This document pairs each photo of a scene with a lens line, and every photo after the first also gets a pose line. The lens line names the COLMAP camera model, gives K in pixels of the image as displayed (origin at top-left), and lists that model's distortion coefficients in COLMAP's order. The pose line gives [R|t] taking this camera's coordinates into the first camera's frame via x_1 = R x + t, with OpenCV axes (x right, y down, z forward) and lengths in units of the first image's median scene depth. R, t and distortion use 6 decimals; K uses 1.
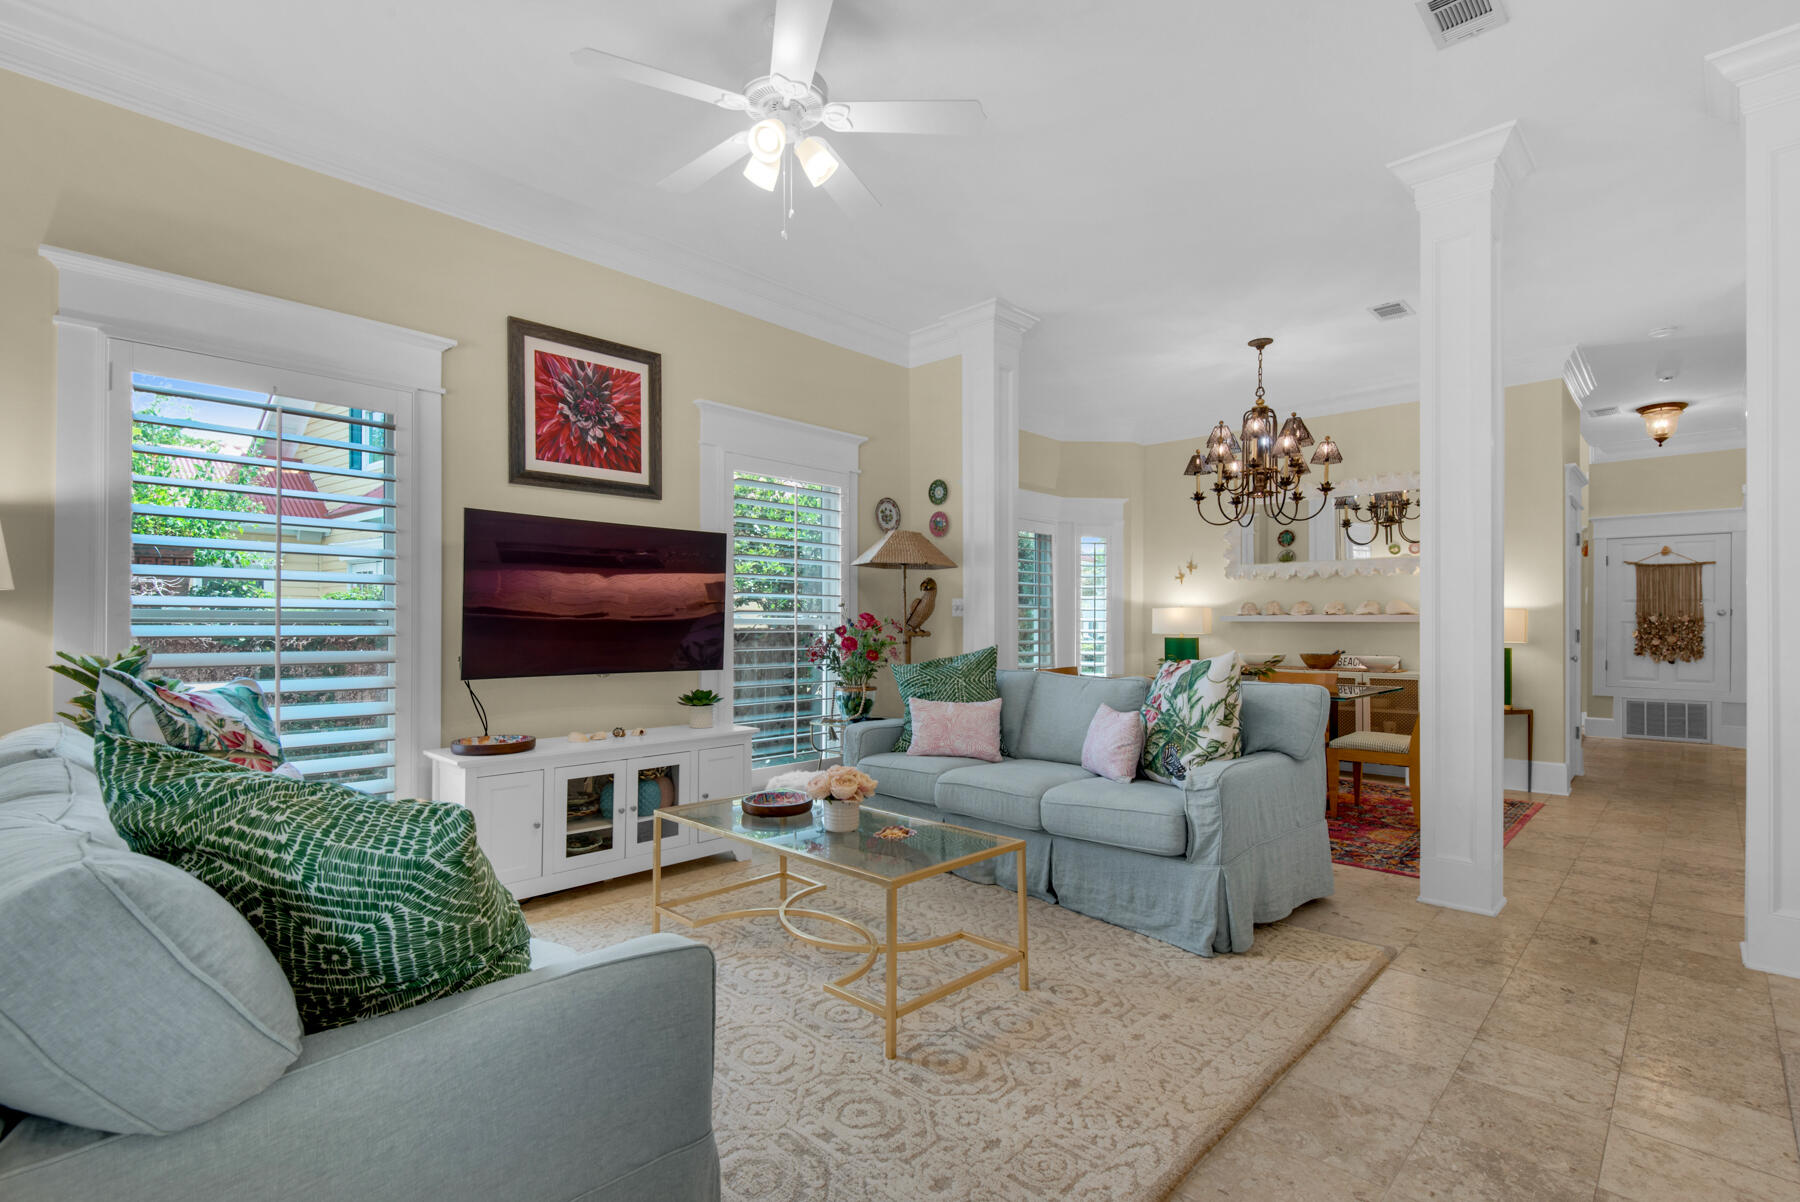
lens RADIAL K [[823.1, 0, 924.7], [0, 823.1, 619.5], [0, 0, 1]] dist [0.024311, -0.008680]
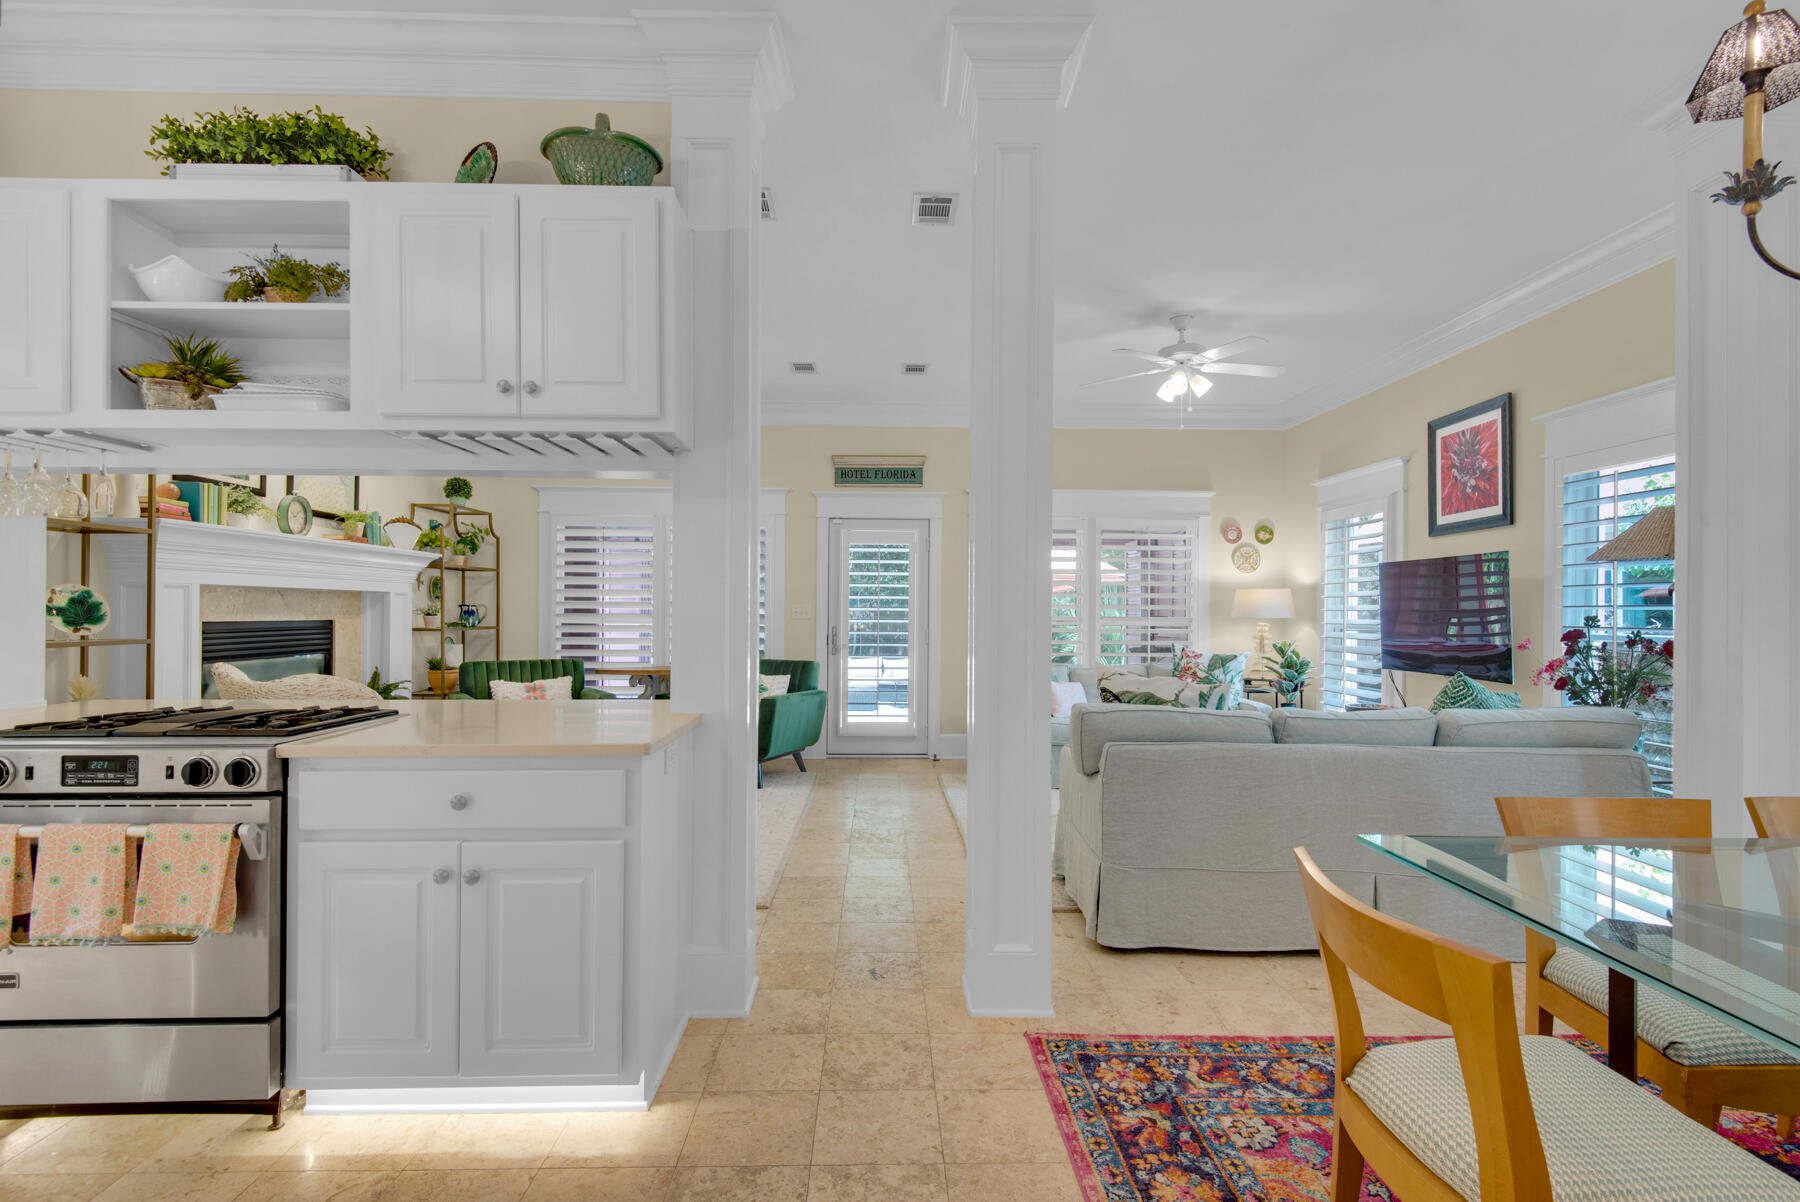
lens RADIAL K [[862.9, 0, 896.1], [0, 862.9, 609.4], [0, 0, 1]] dist [0.010269, -0.006212]
pose [[-0.712796, -0.008486, -0.701320, 1.086462], [-0.004328, 0.999961, -0.007700, -0.019794], [0.701358, -0.002453, -0.712805, 1.264681]]
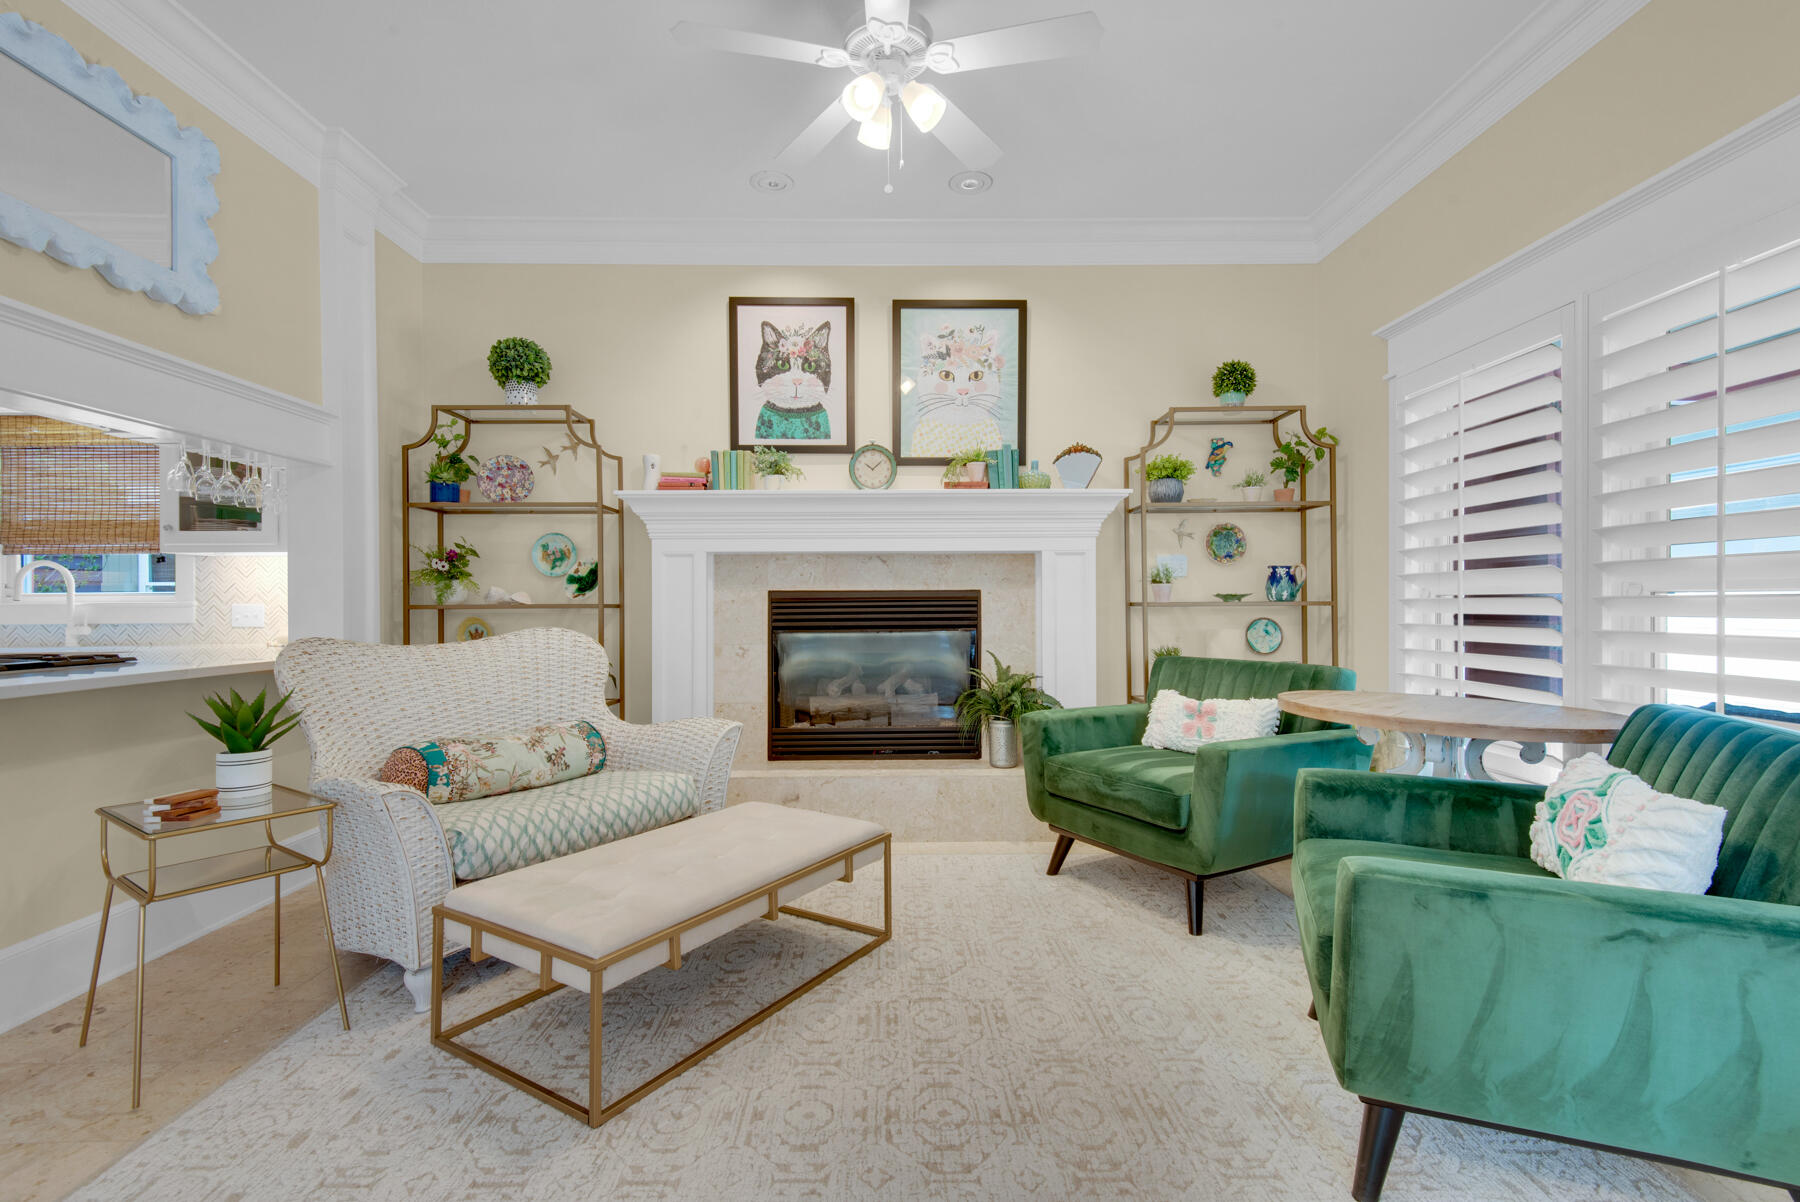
lens RADIAL K [[823.1, 0, 900.0], [0, 823.1, 603.5], [0, 0, 1]] dist [0.024311, -0.008680]
pose [[-0.688912, 0.000690, 0.724845, 0.088057], [-0.000585, 0.999999, -0.001508, 0.008469], [-0.724845, -0.001463, -0.688911, 0.460610]]
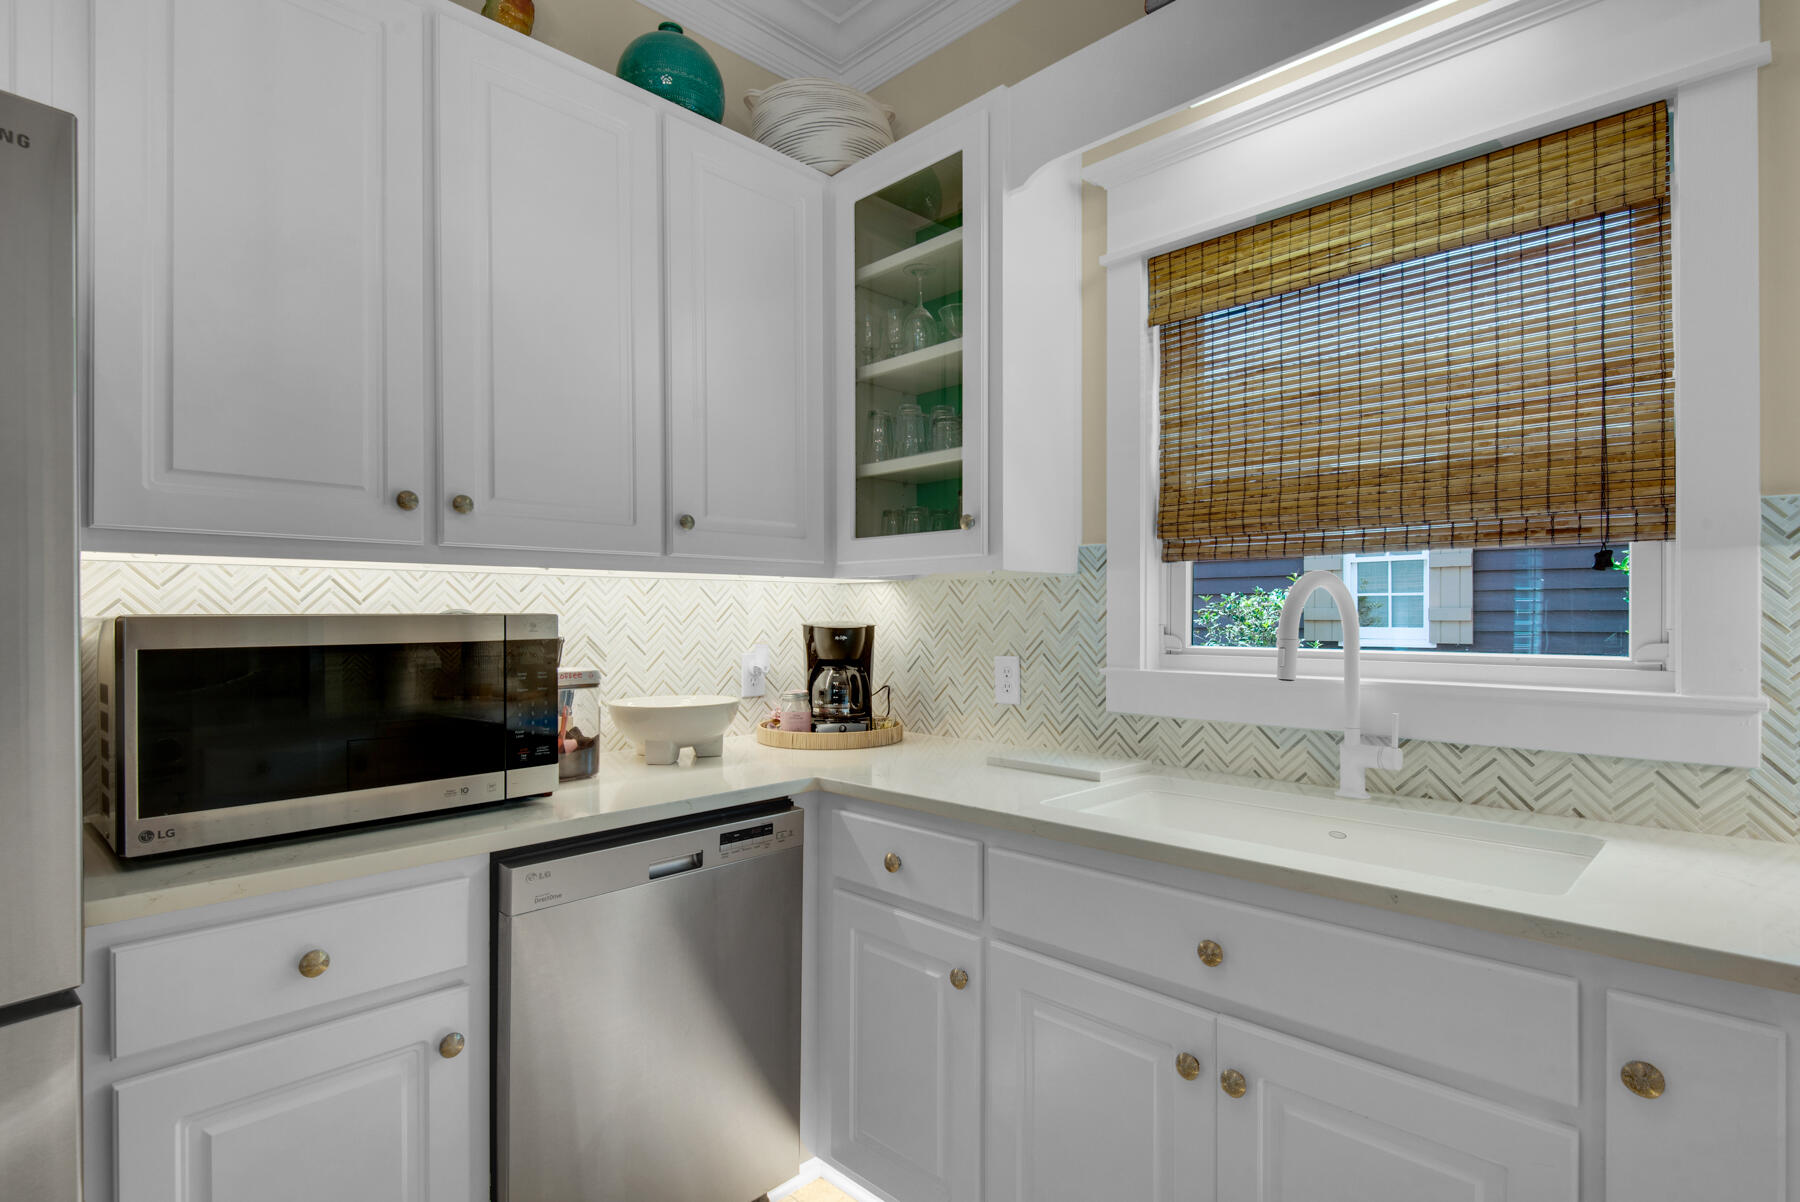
lens RADIAL K [[890.4, 0, 894.3], [0, 890.4, 612.1], [0, 0, 1]] dist [0.004893, -0.005281]
pose [[0.044796, -0.003417, 0.998990, 1.083388], [-0.002370, 0.999991, 0.003526, -0.025837], [-0.998993, -0.002526, 0.044788, 0.680245]]
